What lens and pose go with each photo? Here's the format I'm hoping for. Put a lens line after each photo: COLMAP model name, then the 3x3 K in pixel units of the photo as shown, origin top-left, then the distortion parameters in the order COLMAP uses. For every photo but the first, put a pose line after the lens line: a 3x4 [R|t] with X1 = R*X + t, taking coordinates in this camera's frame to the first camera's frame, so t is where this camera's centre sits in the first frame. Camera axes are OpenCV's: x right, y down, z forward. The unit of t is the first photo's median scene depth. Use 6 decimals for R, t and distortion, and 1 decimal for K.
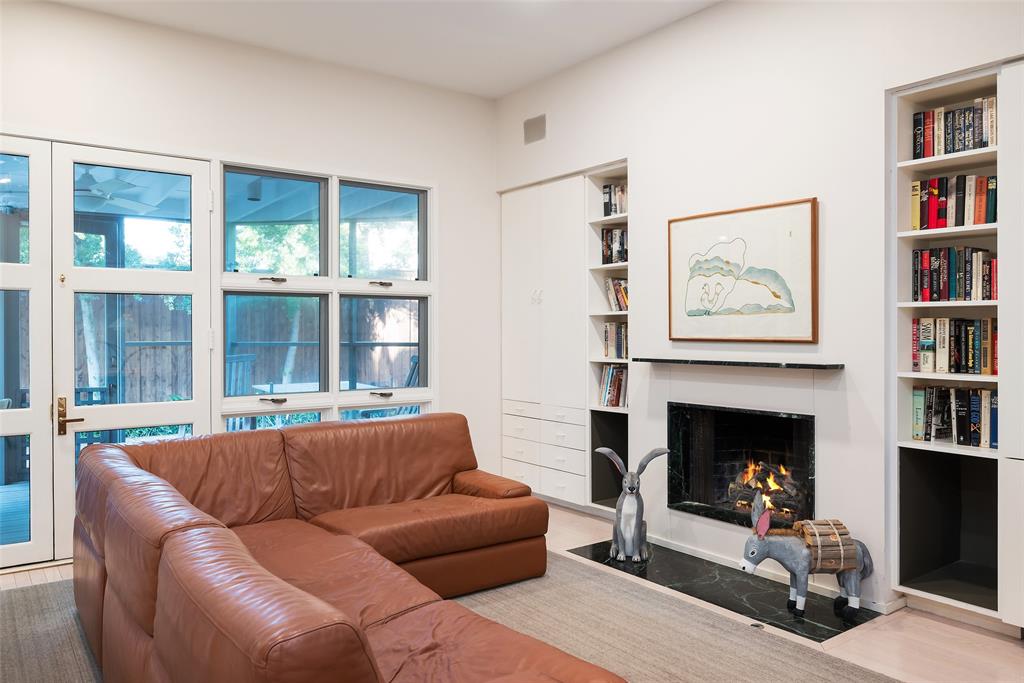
lens RADIAL K [[743.6, 0, 512.0], [0, 743.6, 341.5], [0, 0, 1]] dist [-0.003249, 0.000537]
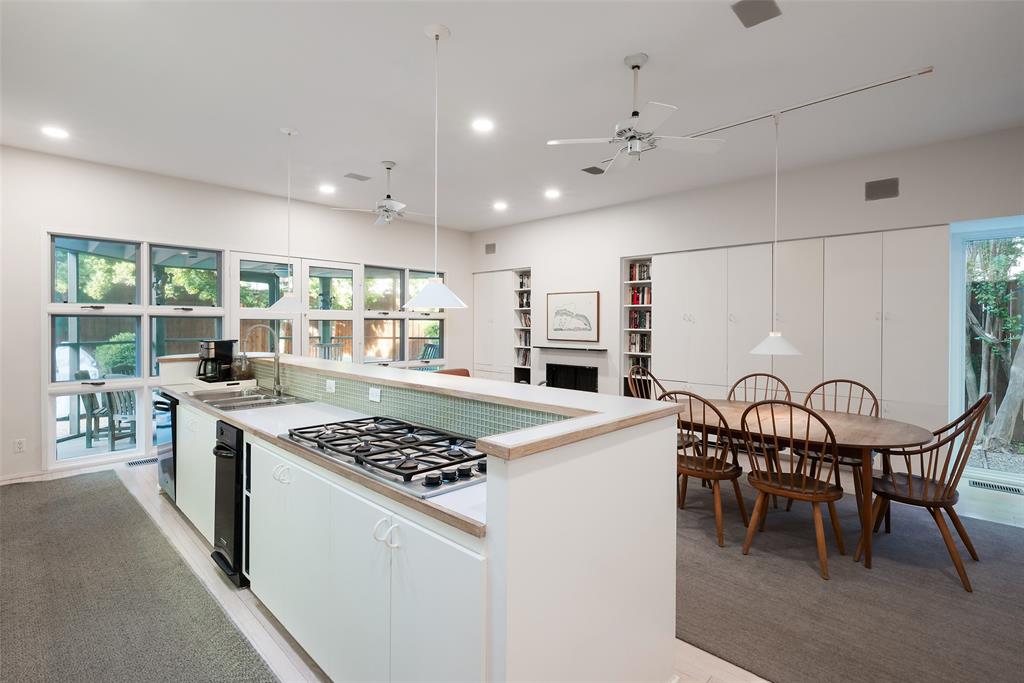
lens RADIAL K [[481.8, 0, 519.2], [0, 481.8, 327.1], [0, 0, 1]] dist [0.000856, -0.000157]
pose [[0.984358, 0.005503, 0.176095, -0.171412], [-0.004614, 0.999974, -0.005458, -0.034098], [-0.176121, 0.004560, 0.984358, -0.606487]]
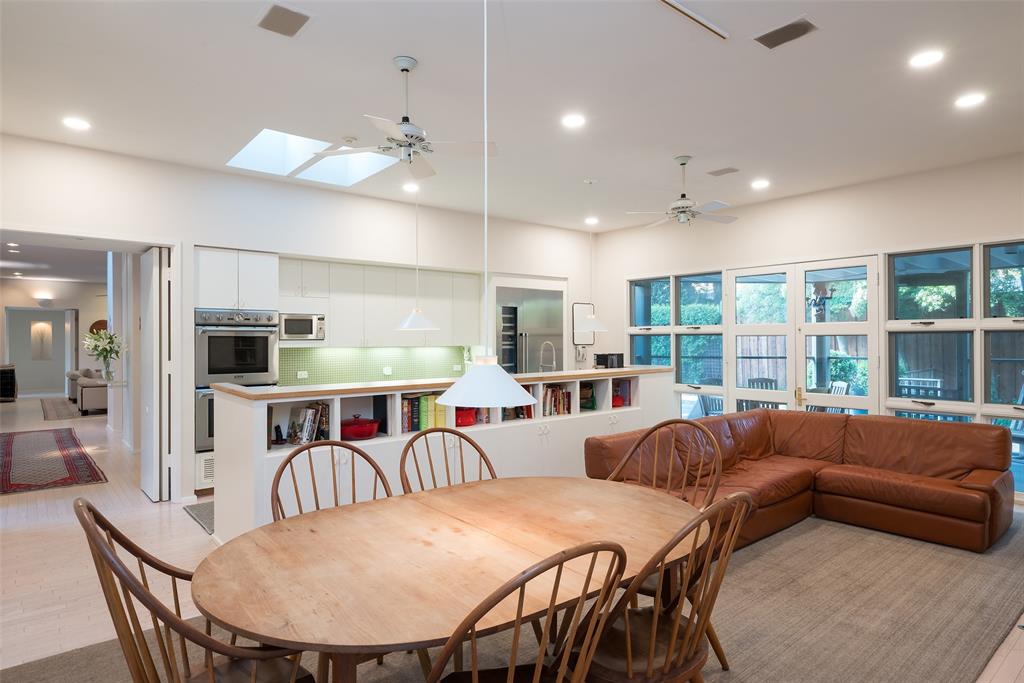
lens RADIAL K [[577.0, 0, 512.0], [0, 577.0, 341.5], [0, 0, 1]] dist [-0.000463, -0.000561]
pose [[0.057420, 0.003966, -0.998342, 0.831756], [-0.008479, 0.999958, 0.003484, -0.044094], [0.998314, 0.008265, 0.057451, 0.099061]]
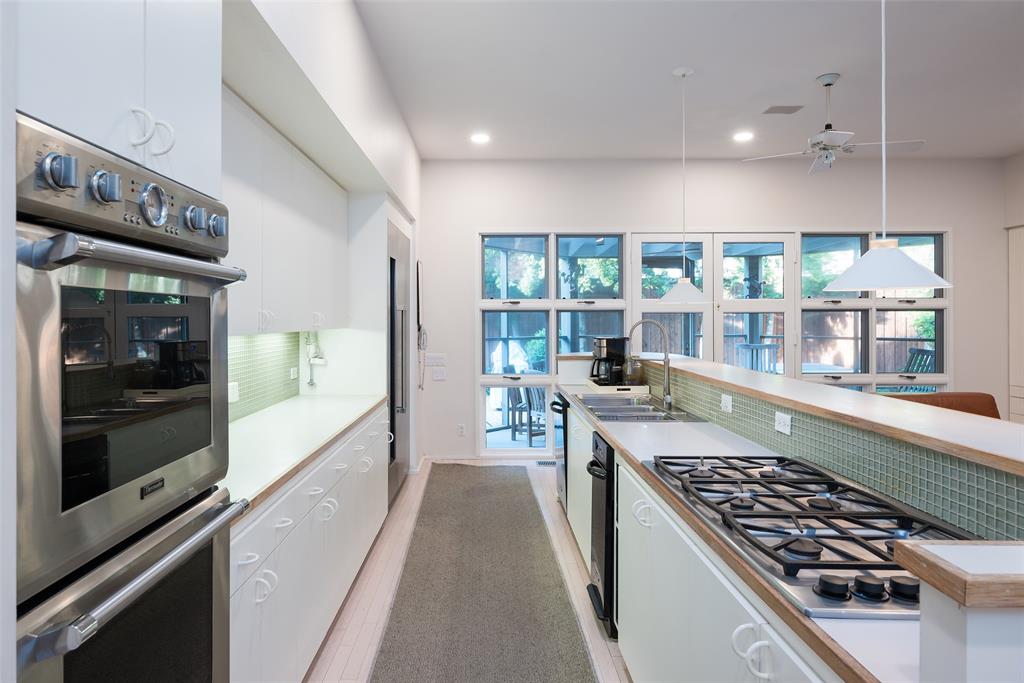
lens RADIAL K [[618.2, 0, 480.8], [0, 618.2, 317.7], [0, 0, 1]] dist [-0.002161, -0.002082]
pose [[0.799494, 0.000583, -0.600673, -0.131872], [-0.006671, 0.999946, -0.007908, -0.034250], [0.600637, 0.010329, 0.799455, -0.542364]]
